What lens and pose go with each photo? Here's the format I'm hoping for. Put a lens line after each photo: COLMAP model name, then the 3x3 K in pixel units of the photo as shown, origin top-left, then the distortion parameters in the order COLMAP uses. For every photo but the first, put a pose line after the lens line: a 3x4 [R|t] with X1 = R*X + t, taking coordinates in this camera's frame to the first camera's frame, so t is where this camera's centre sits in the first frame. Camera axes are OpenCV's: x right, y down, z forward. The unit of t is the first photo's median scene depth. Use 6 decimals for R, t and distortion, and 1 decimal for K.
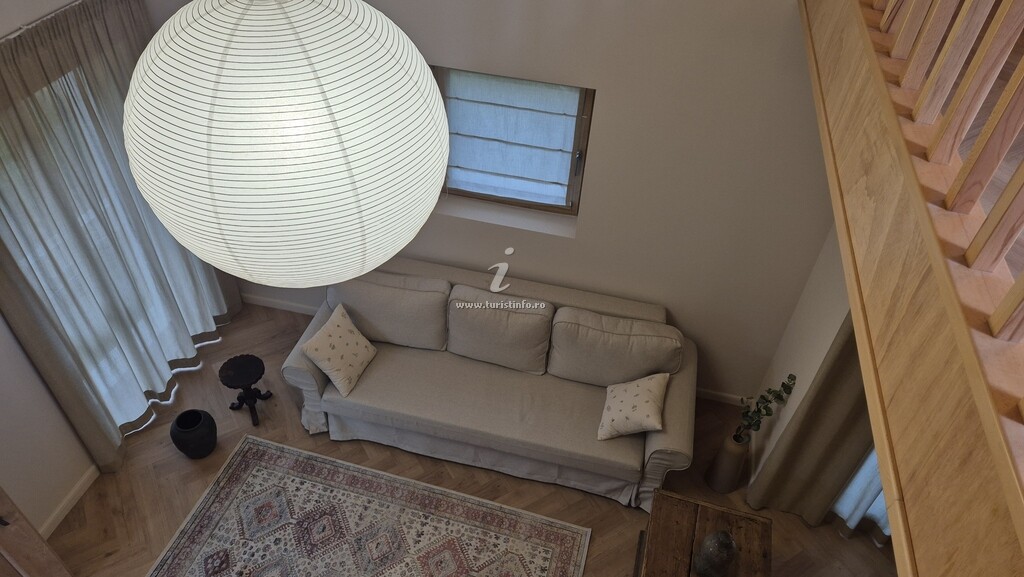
lens RADIAL K [[686.4, 0, 511.6], [0, 686.4, 276.2], [0, 0, 1]] dist [0.095764, -0.078619]
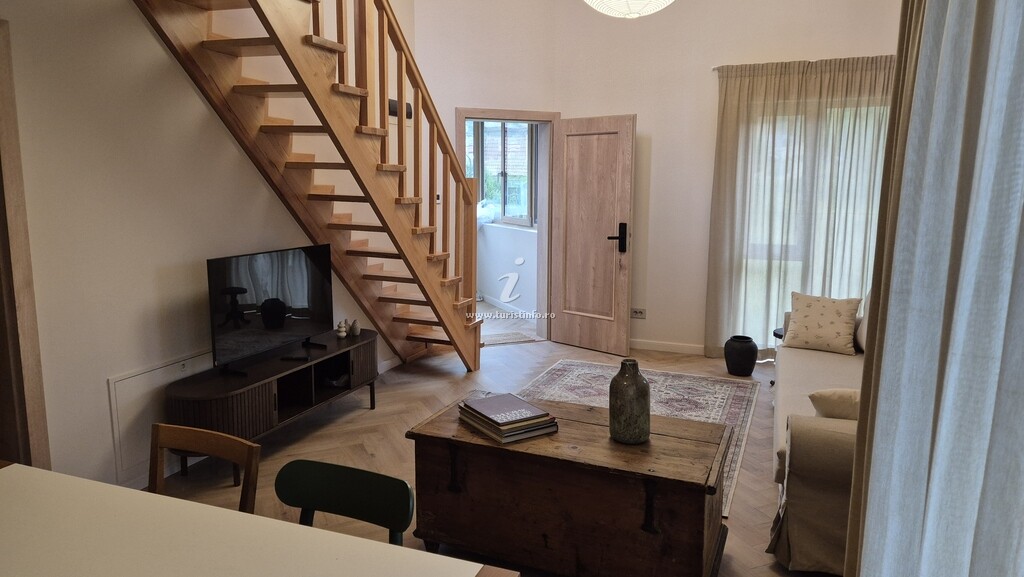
lens RADIAL K [[686.4, 0, 511.6], [0, 686.4, 276.2], [0, 0, 1]] dist [0.095764, -0.078619]
pose [[-0.129320, 0.101496, -0.986395, 0.873502], [-0.657006, 0.736297, 0.161898, 0.196489], [0.742711, 0.669004, -0.028534, 0.655266]]
